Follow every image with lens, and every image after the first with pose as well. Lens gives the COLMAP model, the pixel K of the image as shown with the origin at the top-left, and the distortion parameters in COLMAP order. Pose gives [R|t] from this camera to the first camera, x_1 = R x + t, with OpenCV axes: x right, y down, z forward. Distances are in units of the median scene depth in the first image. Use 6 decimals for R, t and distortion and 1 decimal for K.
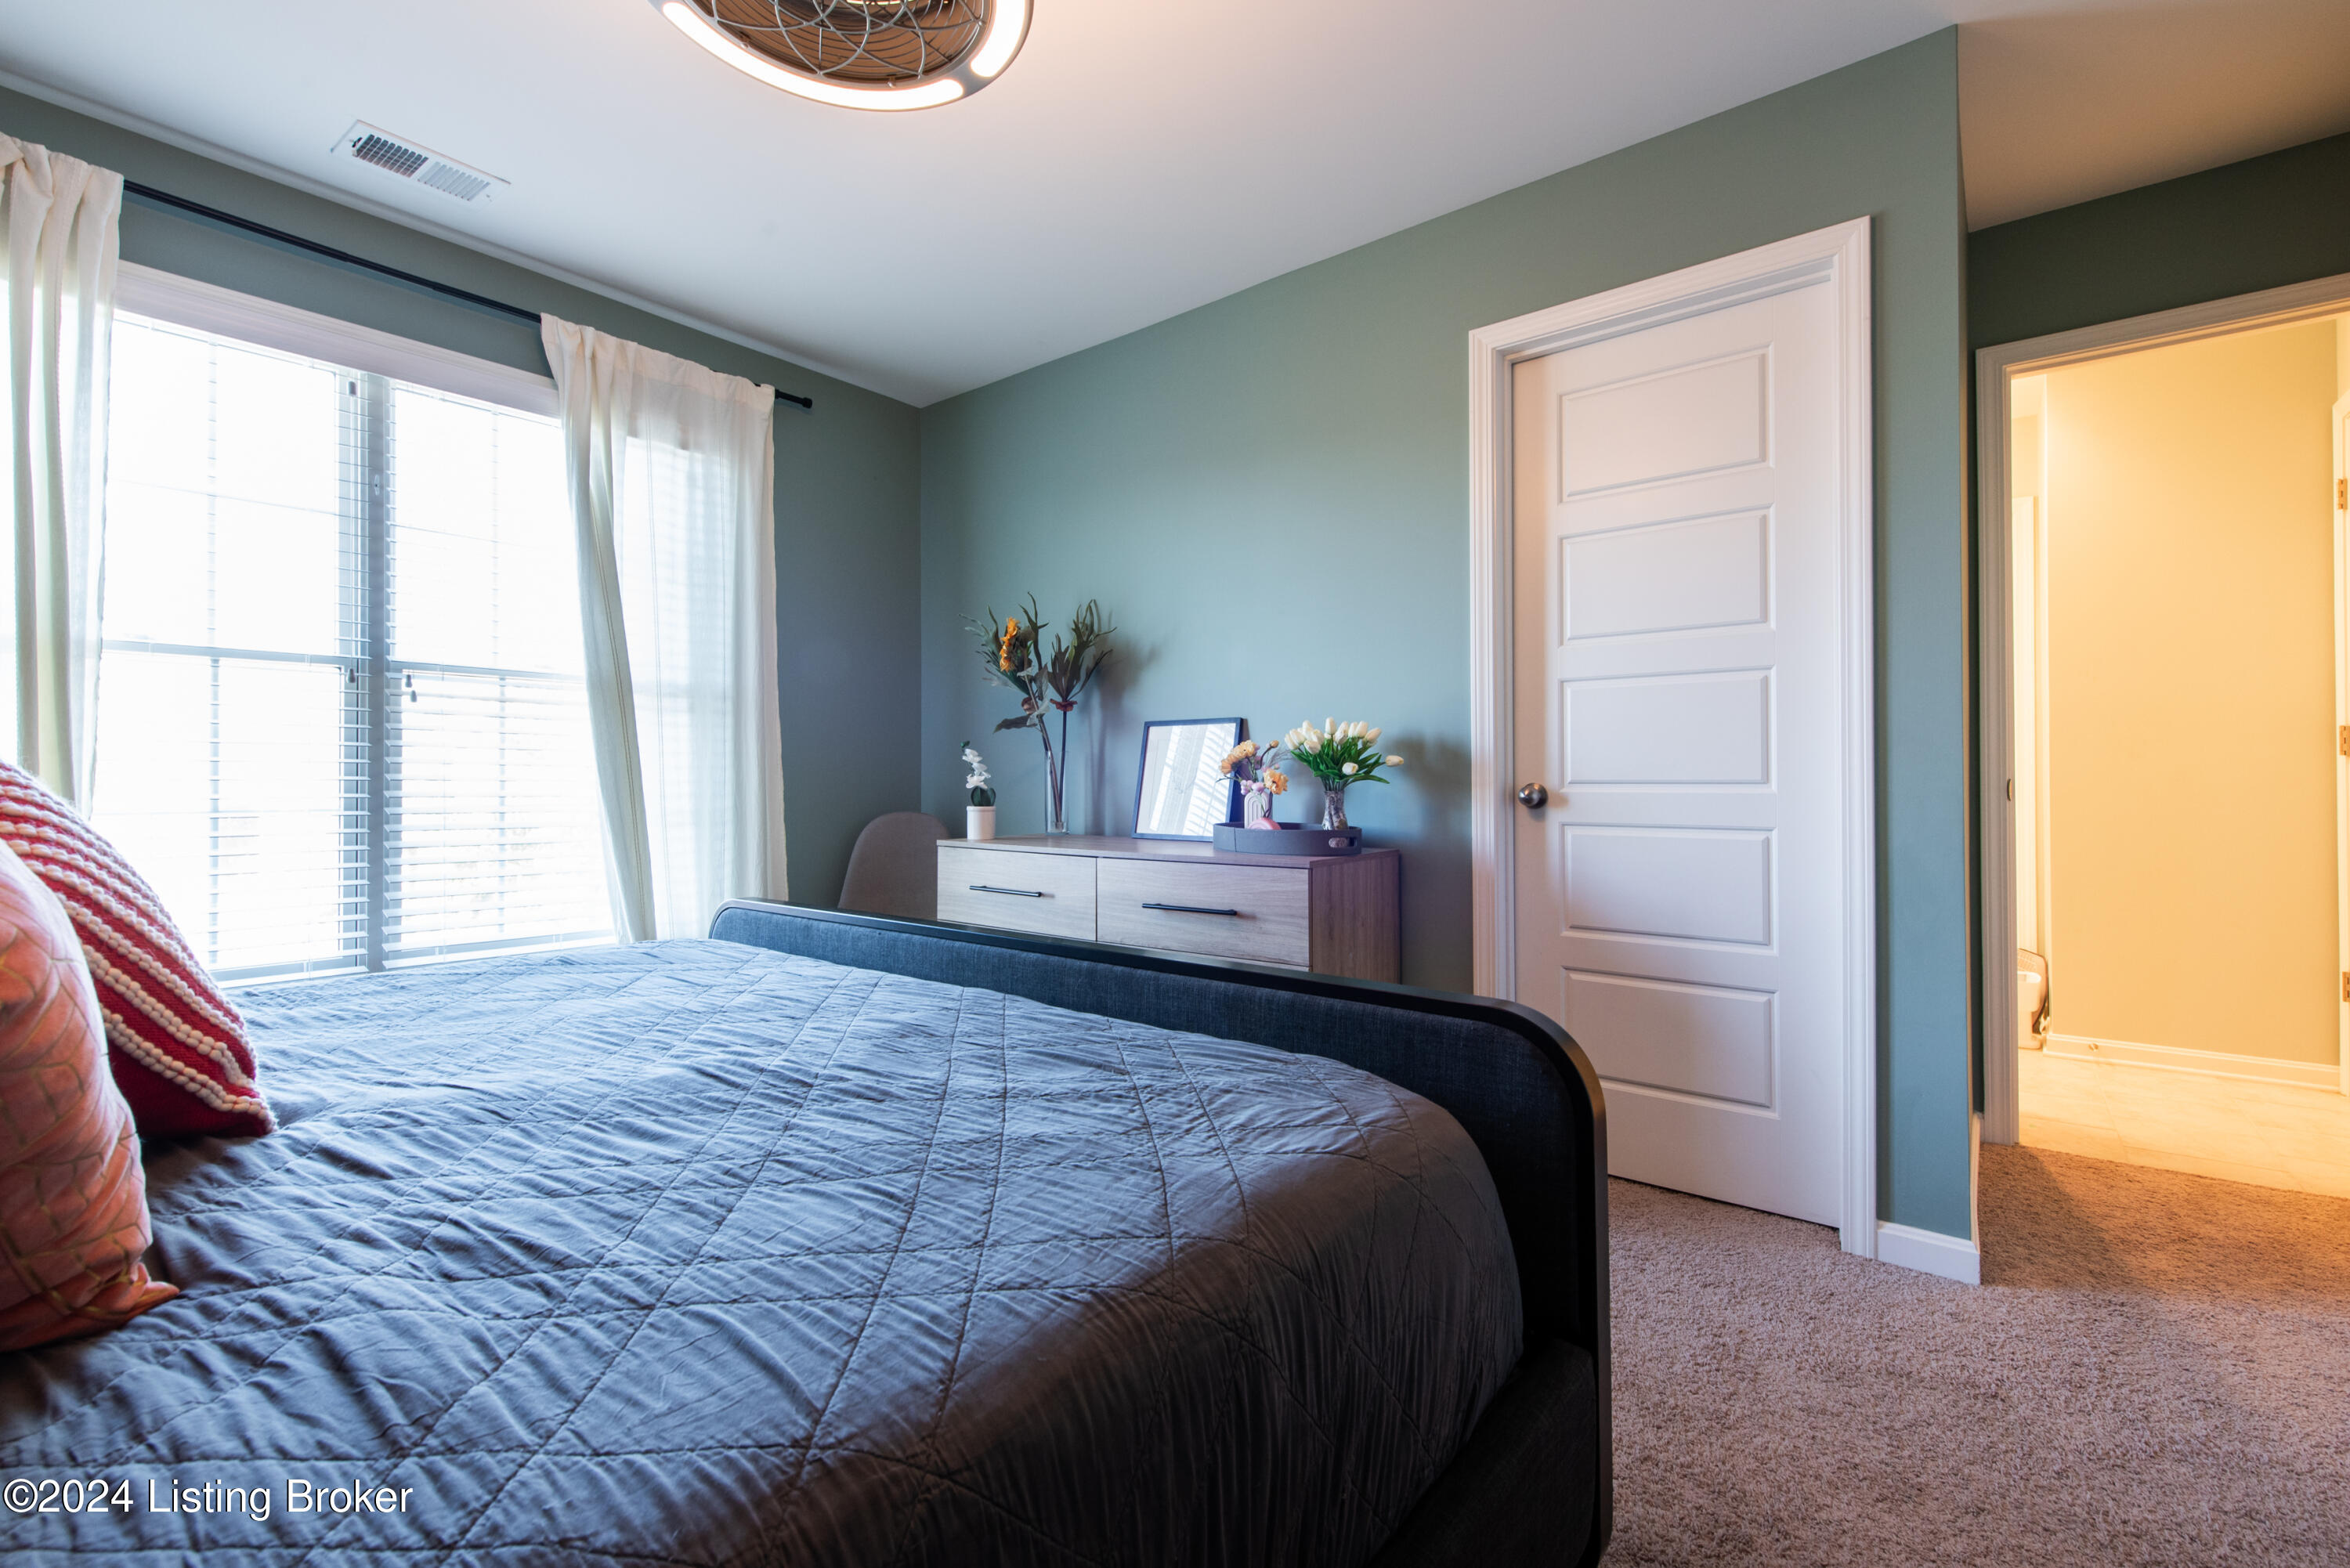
lens RADIAL K [[1026.3, 0, 1161.9], [0, 1026.3, 773.7], [0, 0, 1]] dist [0.010993, -0.000361]
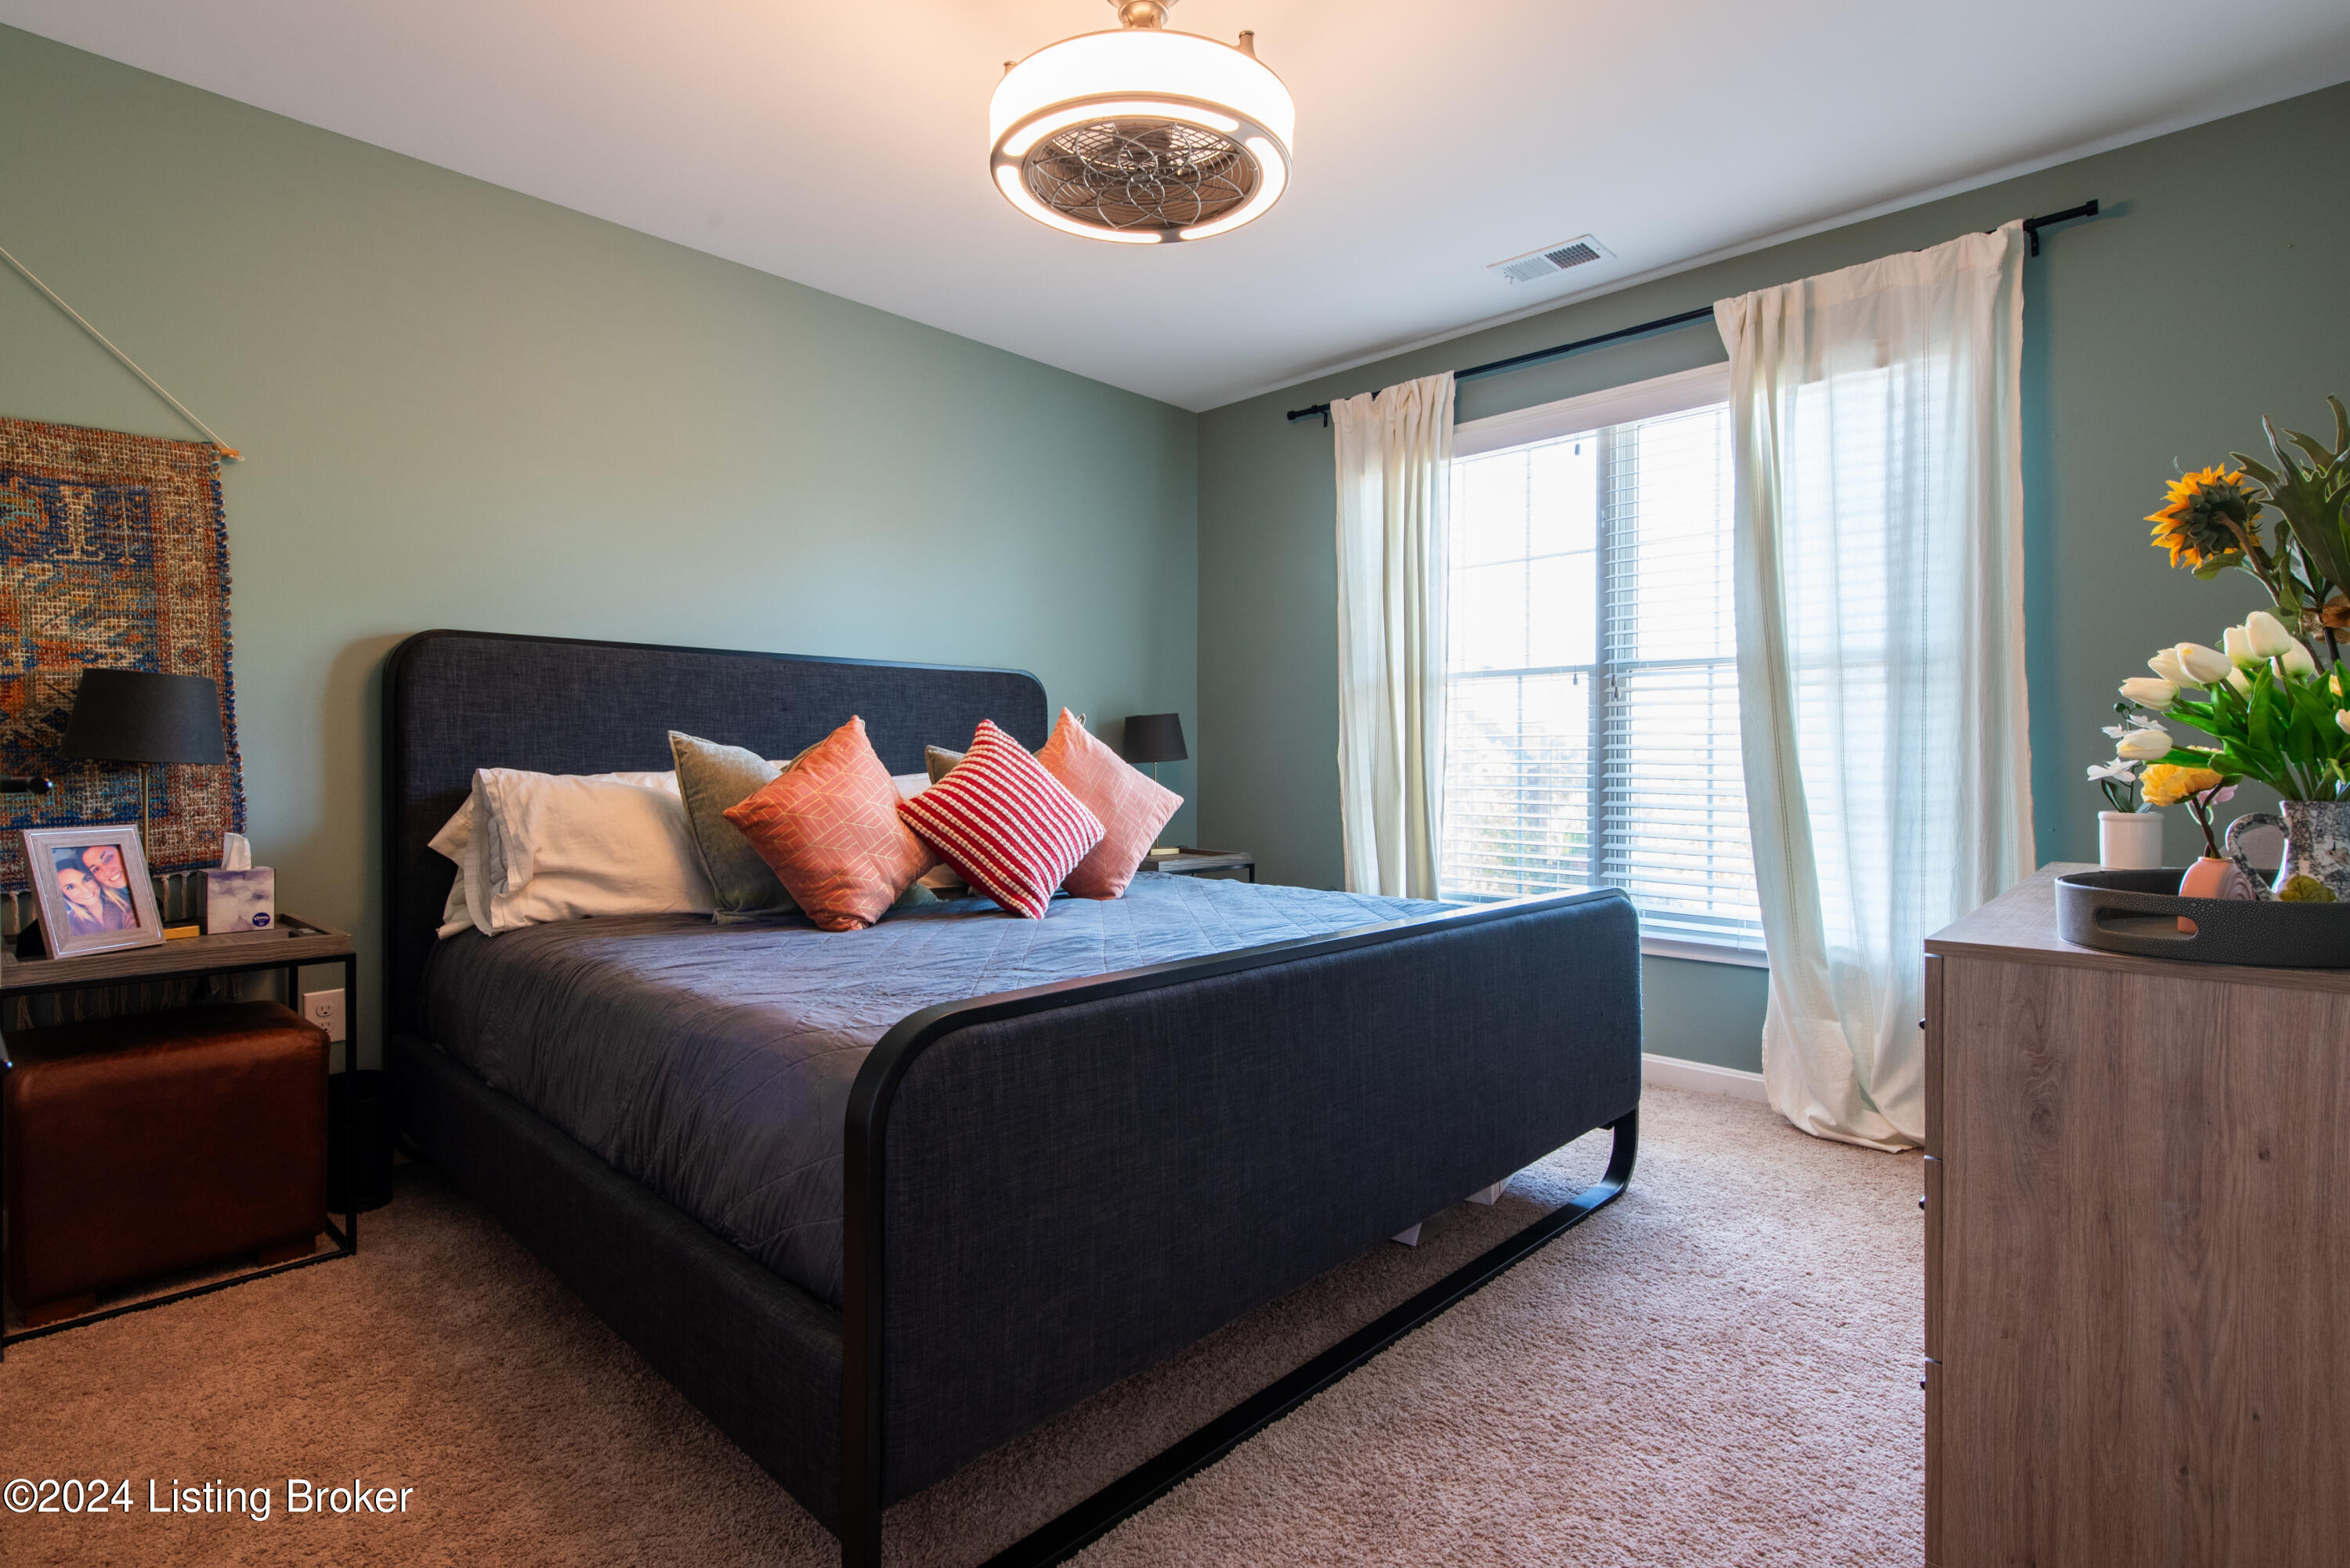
lens RADIAL K [[1185.1, 0, 1164.2], [0, 1185.1, 778.1], [0, 0, 1]] dist [-0.000799, -0.000091]
pose [[-0.103311, 0.010155, -0.994597, 0.573462], [0.001582, 0.999948, 0.010046, 0.006473], [0.994648, -0.000536, -0.103322, 0.545320]]
